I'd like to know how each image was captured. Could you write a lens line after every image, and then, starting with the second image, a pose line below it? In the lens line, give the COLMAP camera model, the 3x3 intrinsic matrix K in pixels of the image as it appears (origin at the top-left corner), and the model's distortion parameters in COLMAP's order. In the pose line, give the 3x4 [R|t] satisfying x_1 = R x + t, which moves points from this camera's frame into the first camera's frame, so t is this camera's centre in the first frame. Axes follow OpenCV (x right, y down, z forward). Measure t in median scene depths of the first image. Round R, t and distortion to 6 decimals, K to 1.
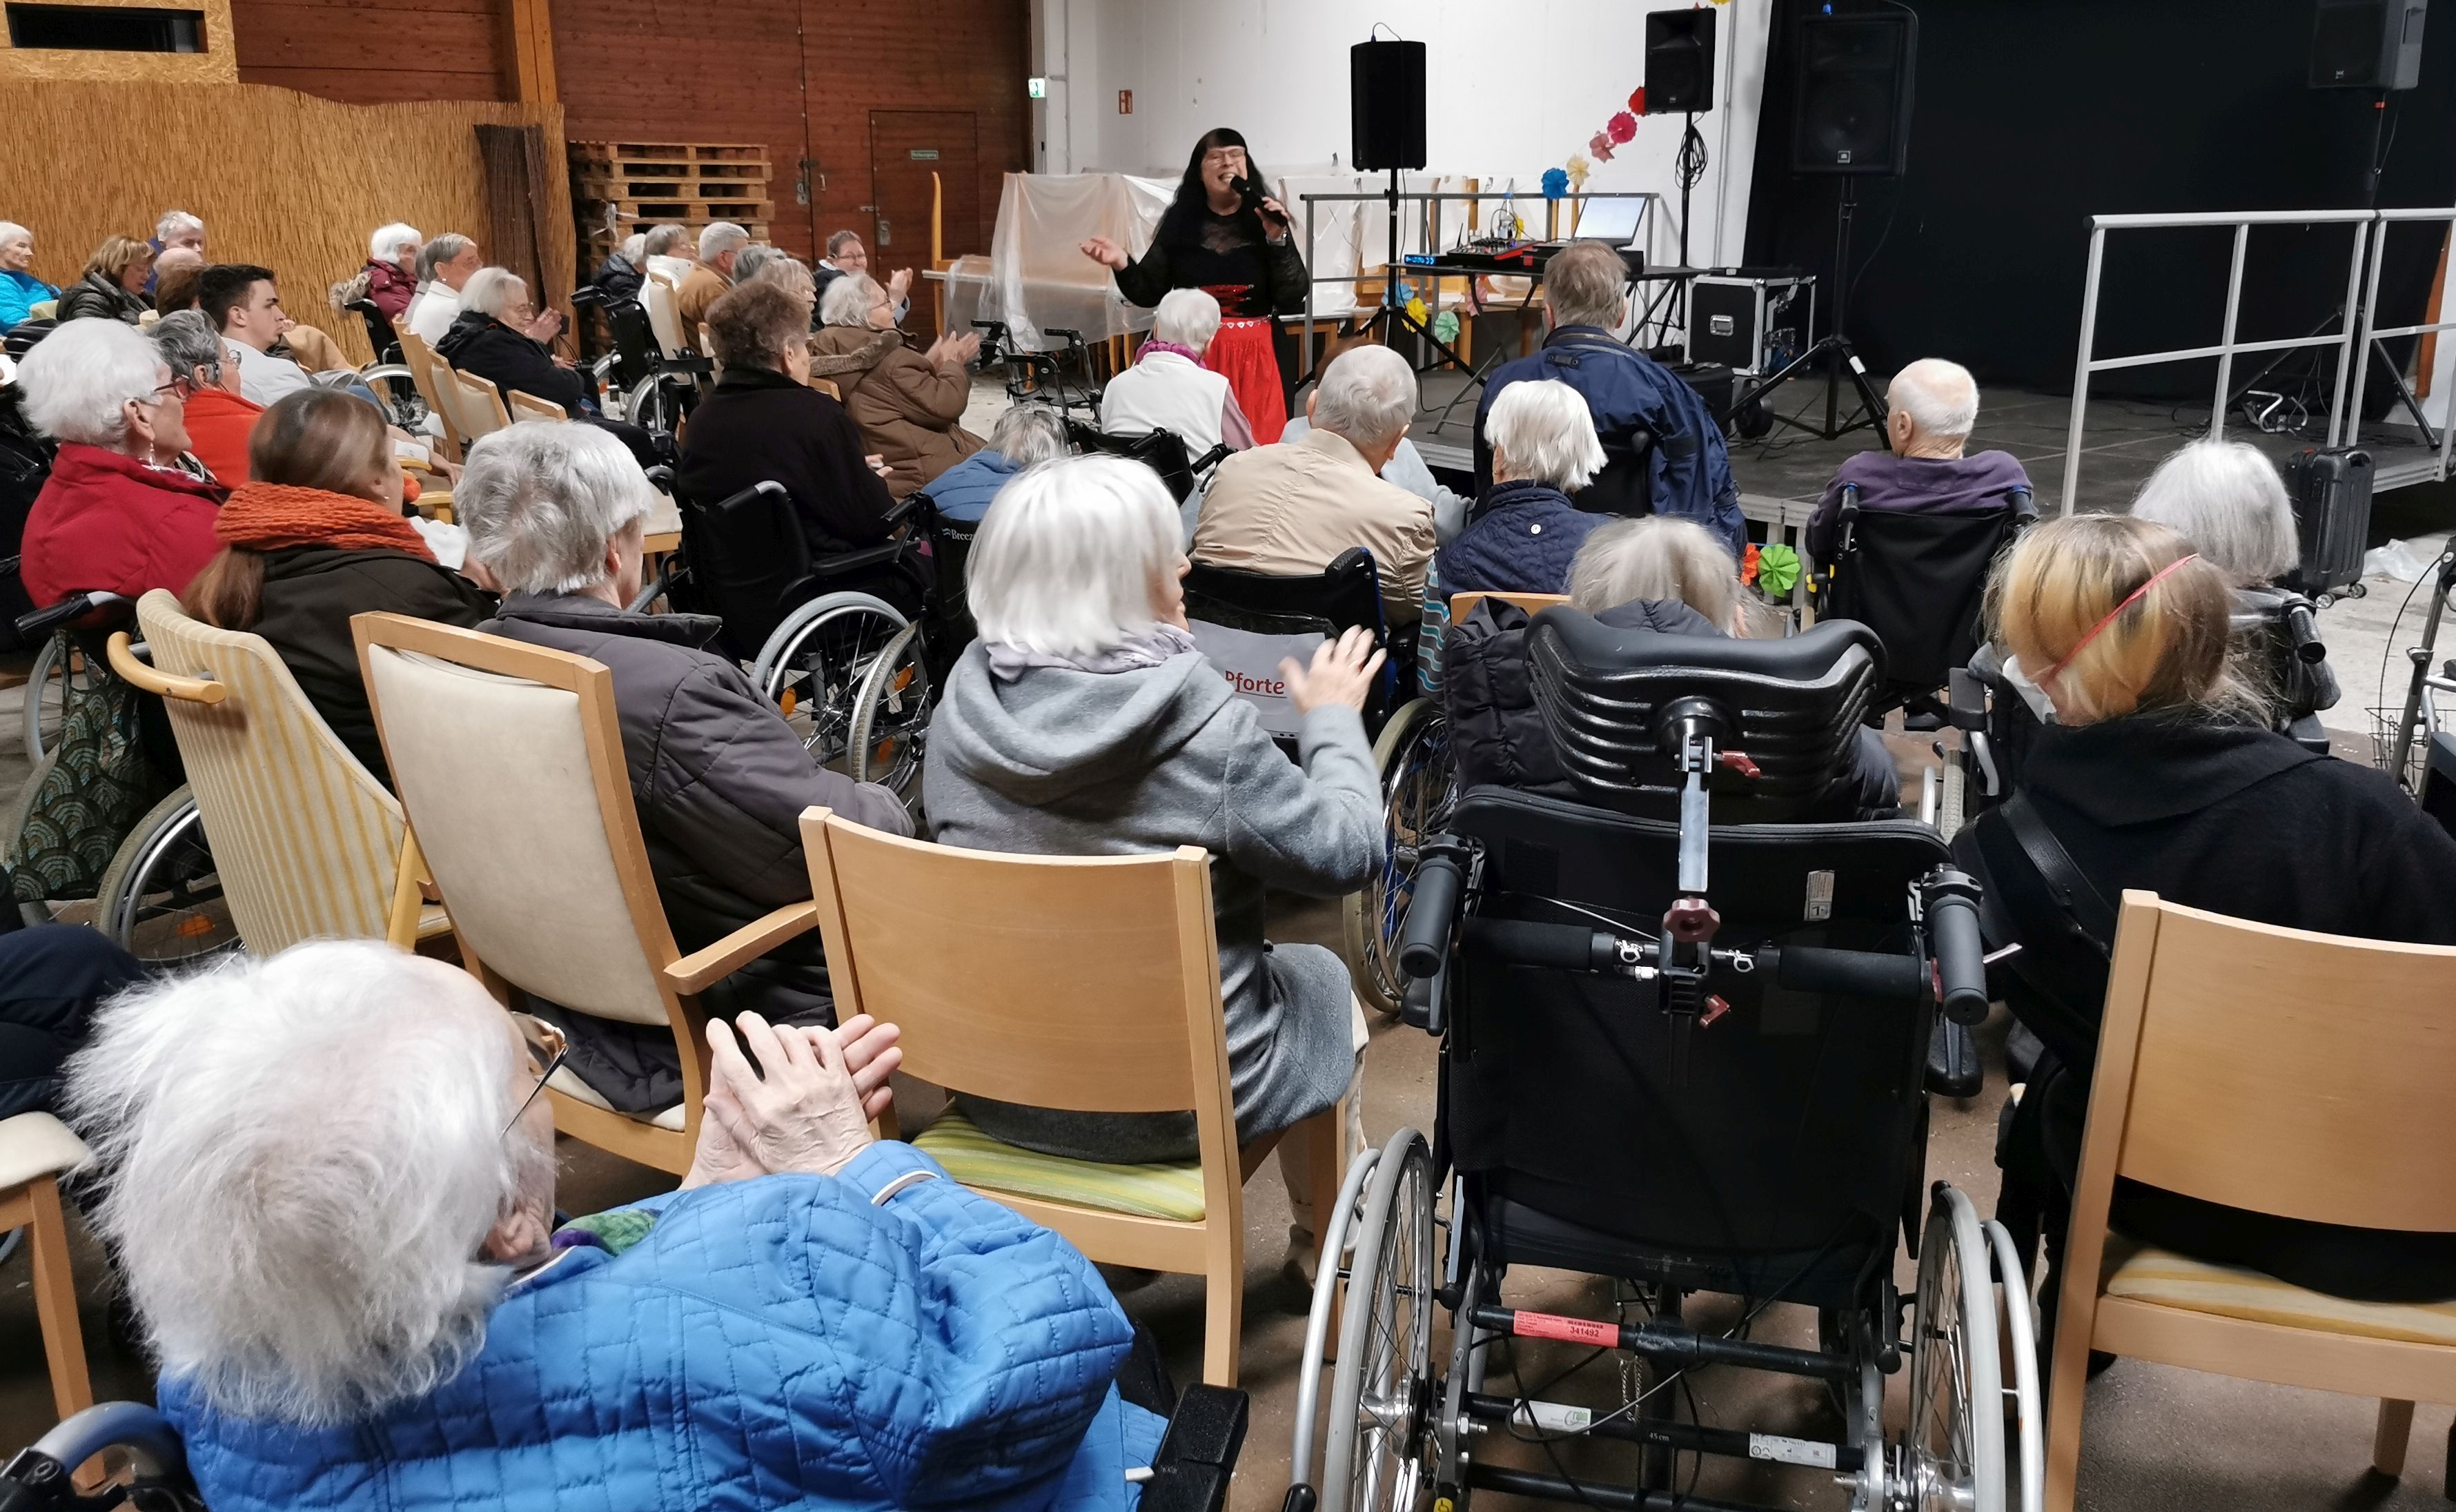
lens RADIAL K [[1913.7, 0, 1273.3], [0, 1913.7, 655.1], [0, 0, 1]] dist [0.054045, -0.085127]
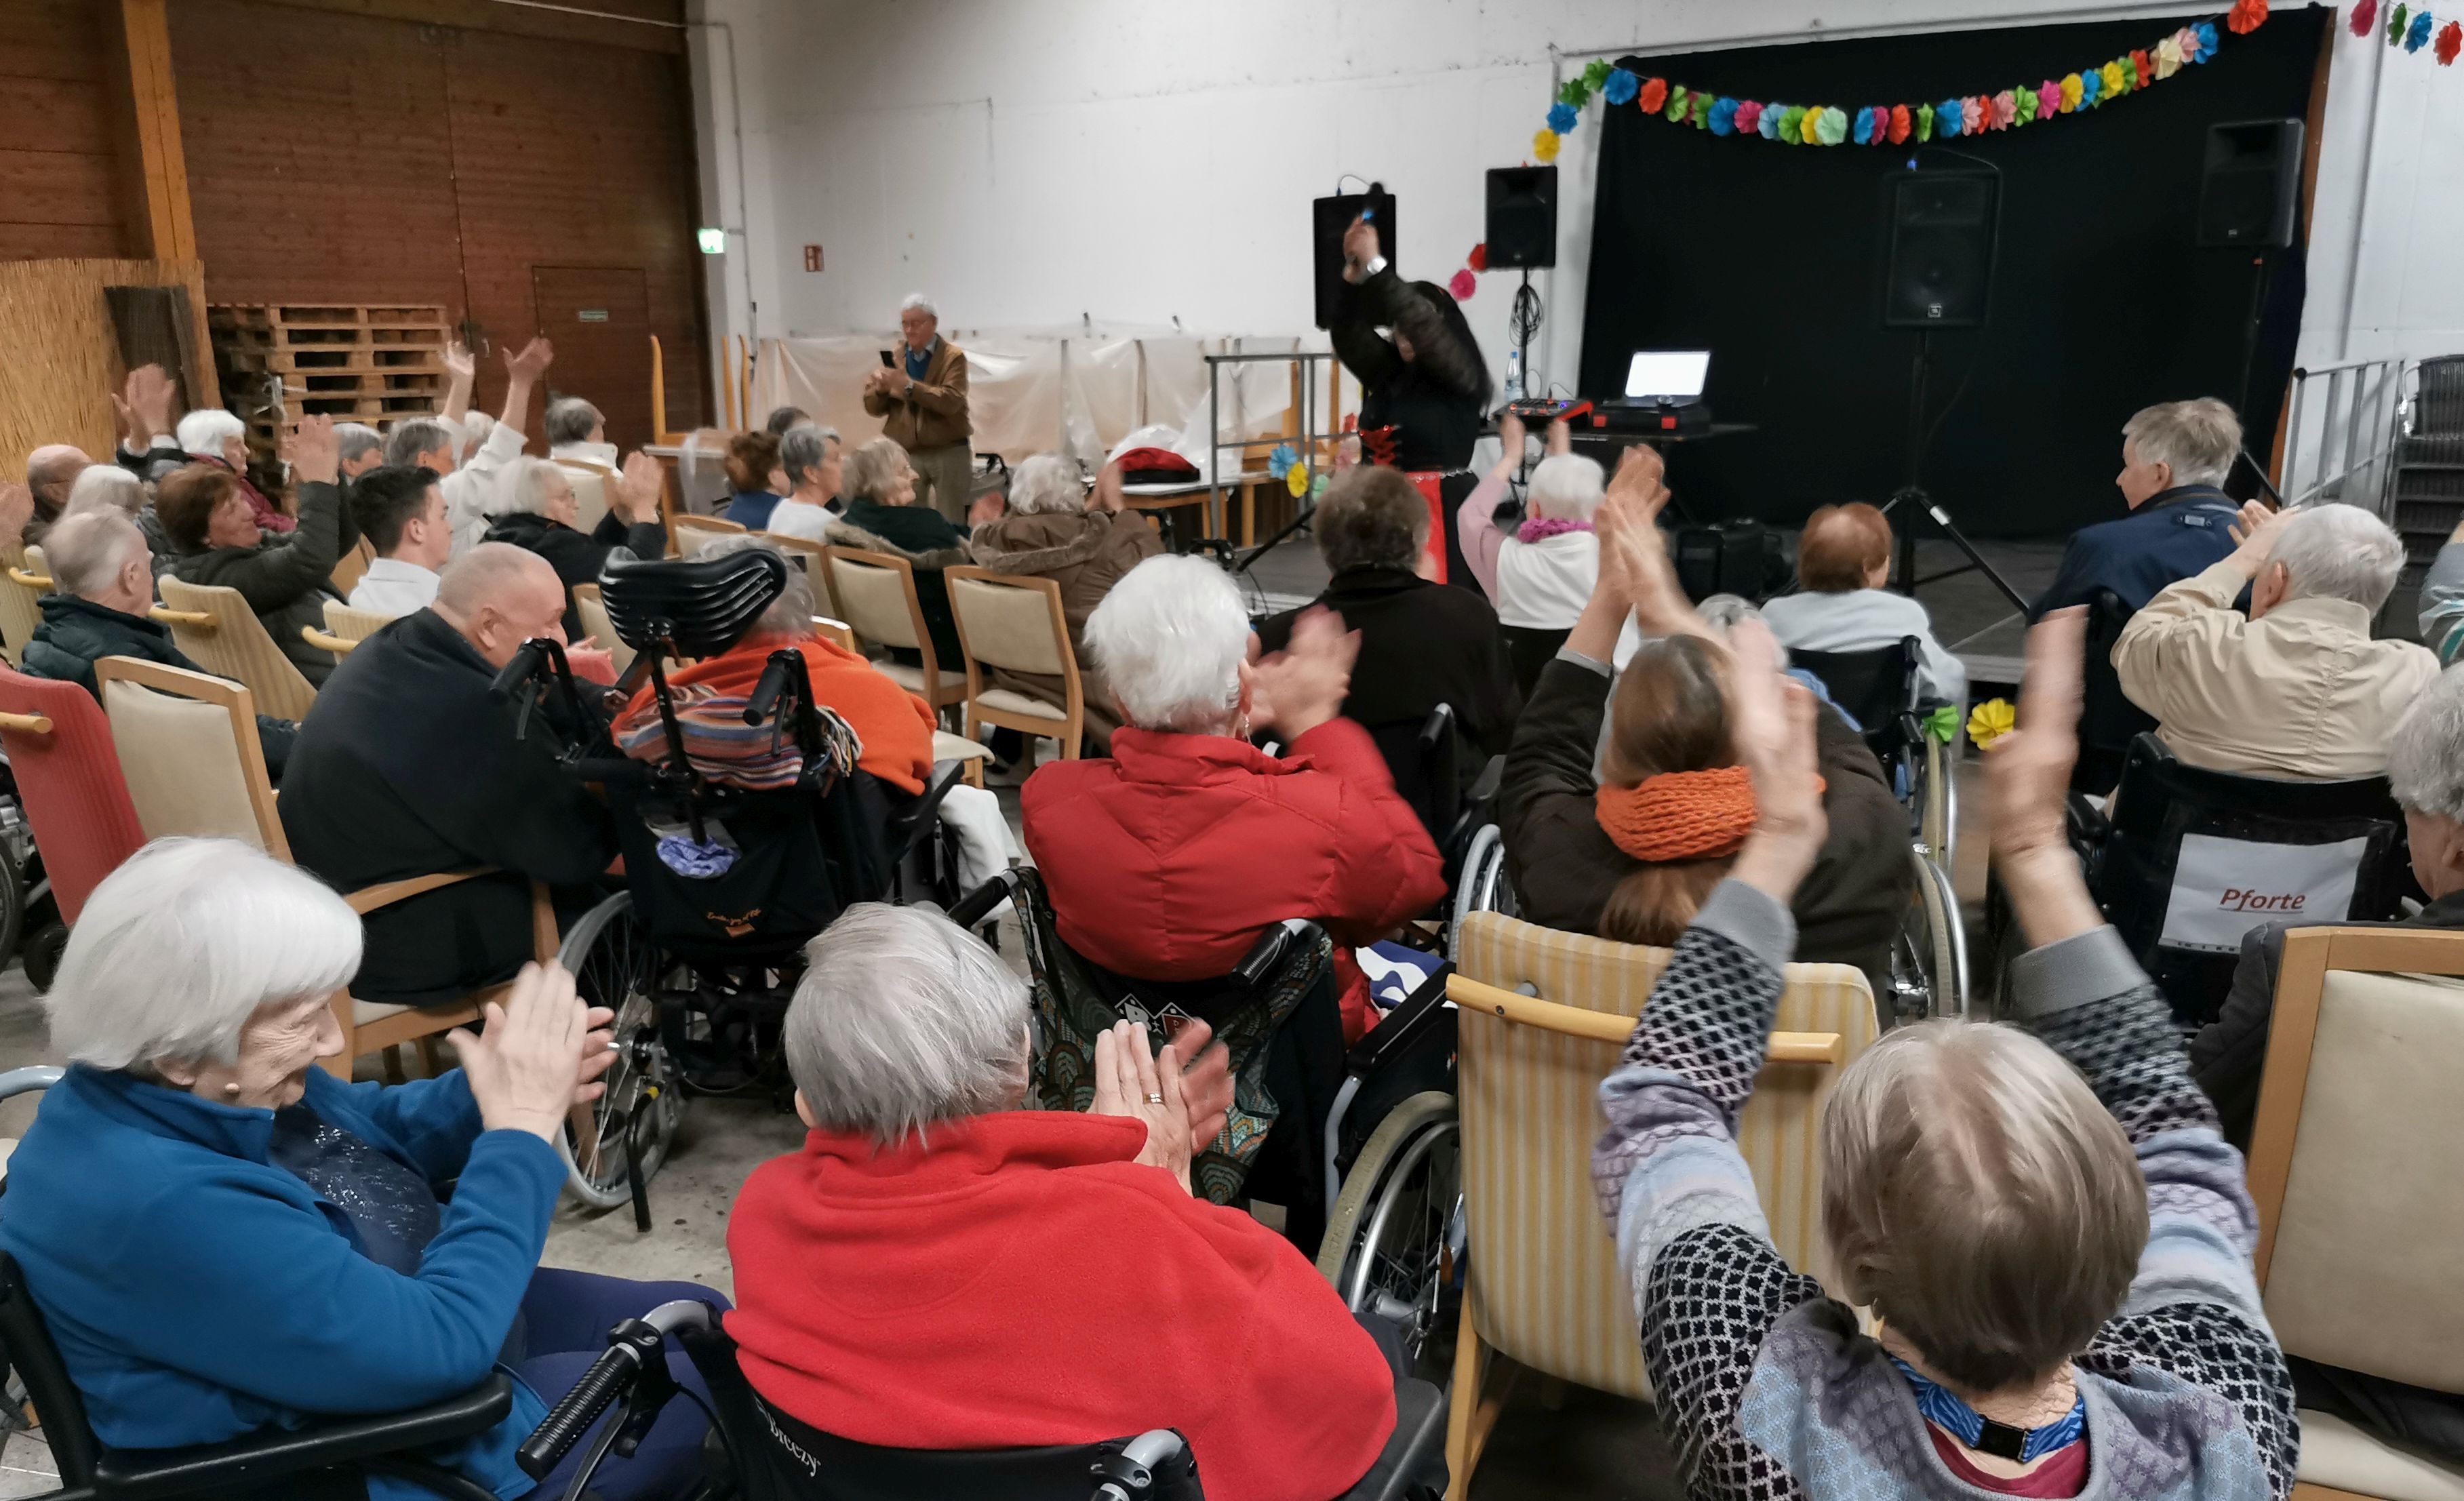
lens RADIAL K [[1923.9, 0, 1276.6], [0, 1923.9, 798.3], [0, 0, 1]] dist [0.052355, -0.082719]
pose [[0.956591, -0.078315, 0.280713, -0.201653], [0.080412, 0.996753, 0.004059, -0.020256], [-0.280119, 0.018690, 0.959783, 0.070680]]
